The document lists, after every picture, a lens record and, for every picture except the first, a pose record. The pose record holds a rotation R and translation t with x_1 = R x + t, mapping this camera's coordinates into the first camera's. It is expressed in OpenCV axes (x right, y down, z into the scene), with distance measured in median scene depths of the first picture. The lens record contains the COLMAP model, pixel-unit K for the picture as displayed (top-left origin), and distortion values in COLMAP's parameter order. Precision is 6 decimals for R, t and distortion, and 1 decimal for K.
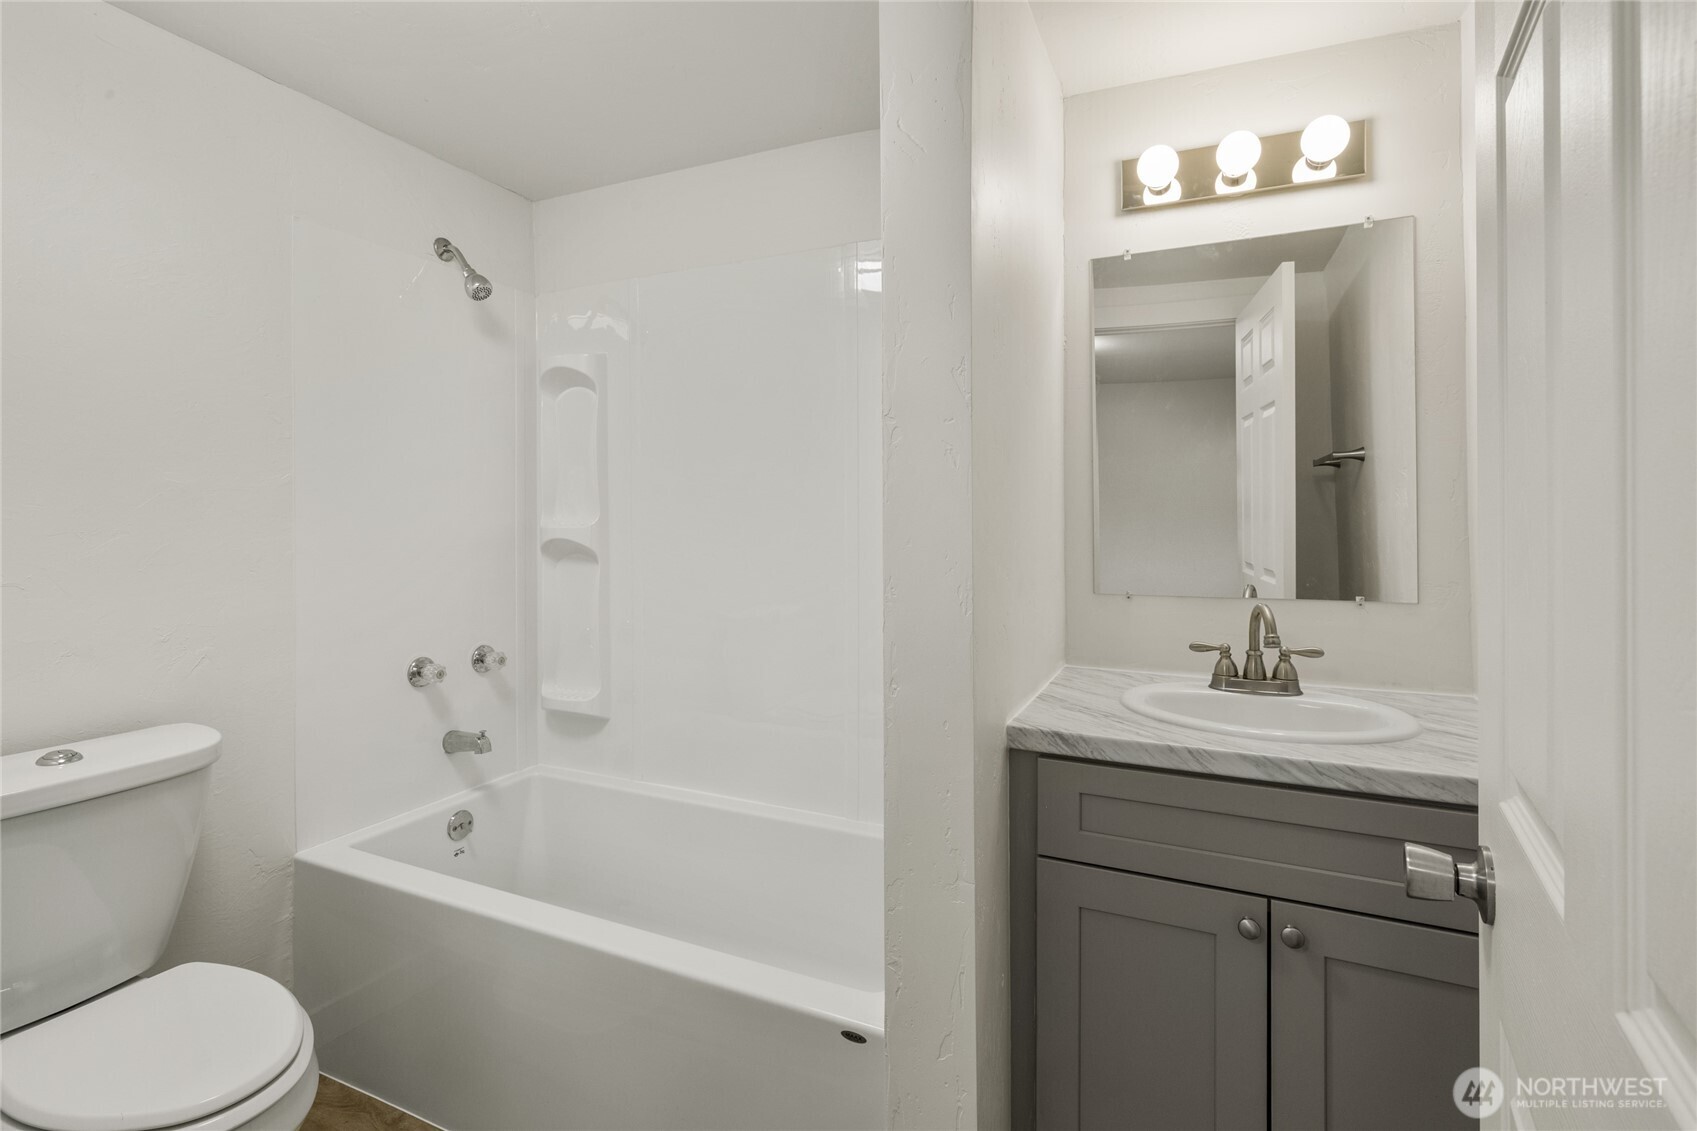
lens RADIAL K [[774.8, 0, 845.3], [0, 774.8, 534.7], [0, 0, 1]] dist [-0.004124, 0.000766]
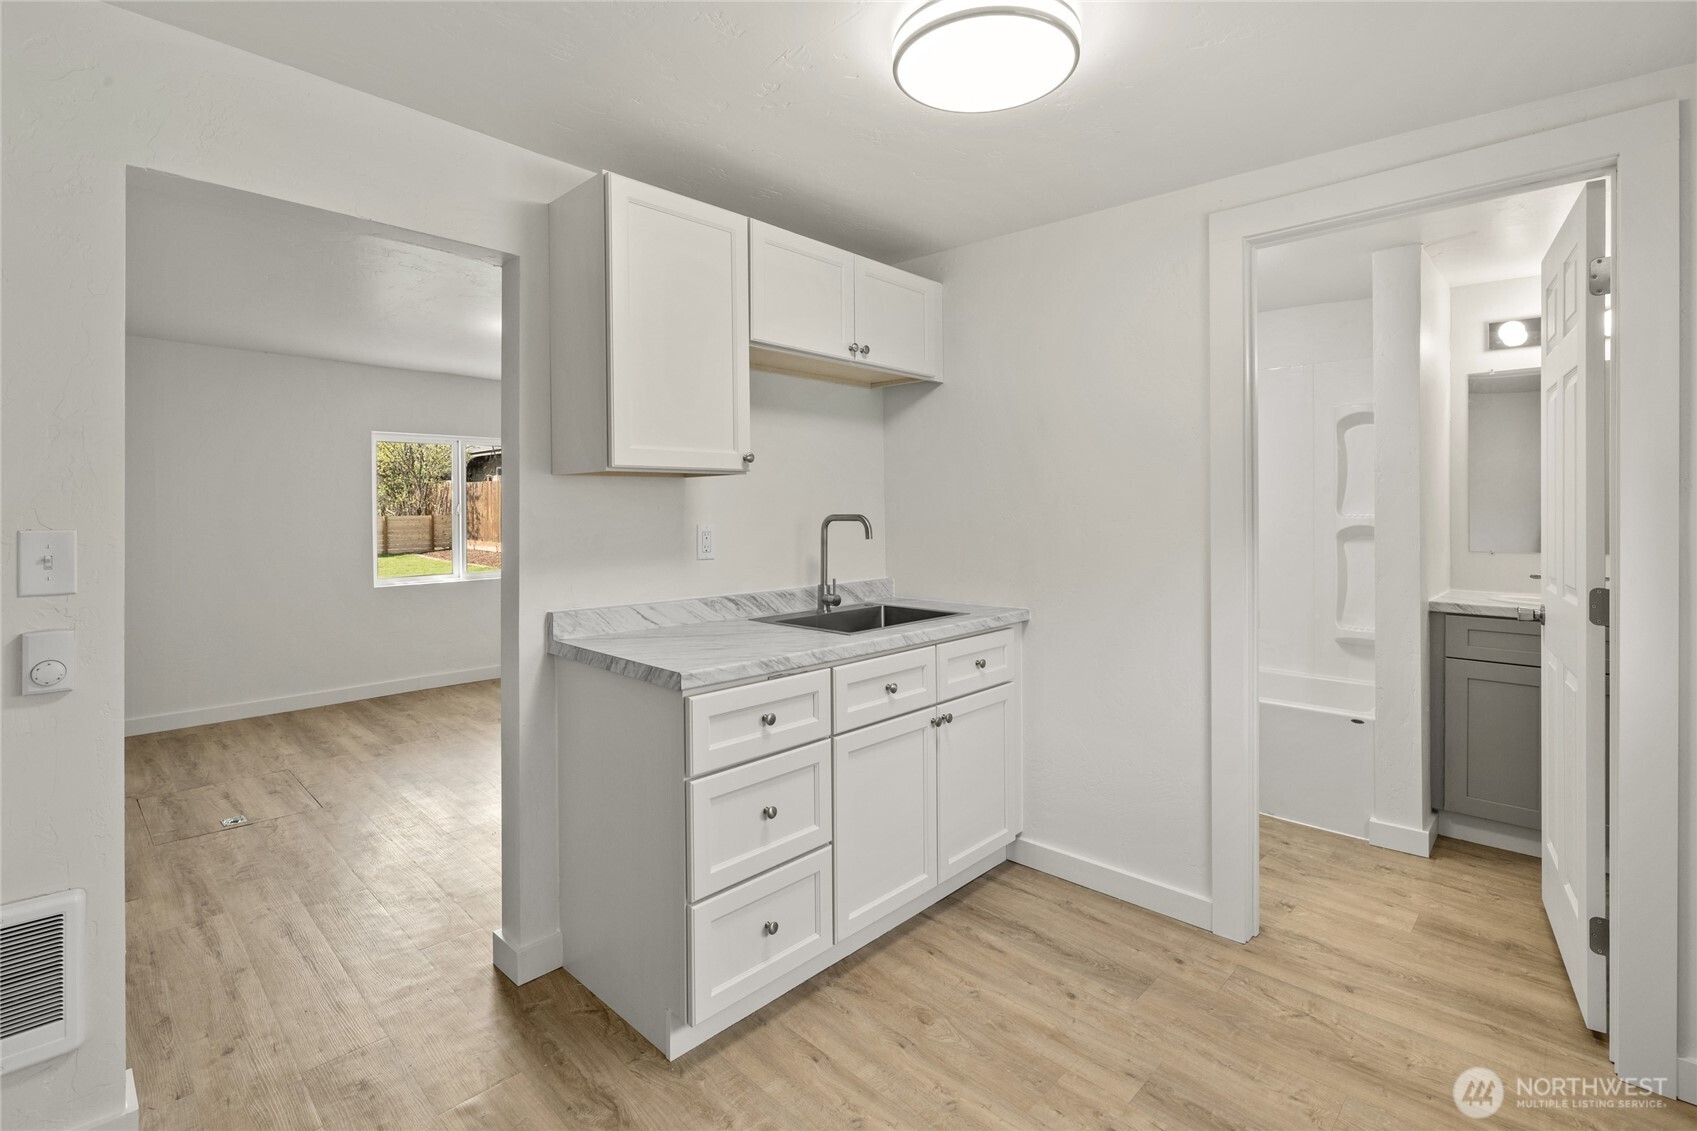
lens RADIAL K [[774.8, 0, 845.3], [0, 774.8, 534.7], [0, 0, 1]] dist [-0.004124, 0.000766]
pose [[0.942671, 0.003352, -0.333708, -0.686563], [0.000299, 0.999941, 0.010887, 0.013170], [0.333724, -0.010362, 0.942614, -1.822678]]
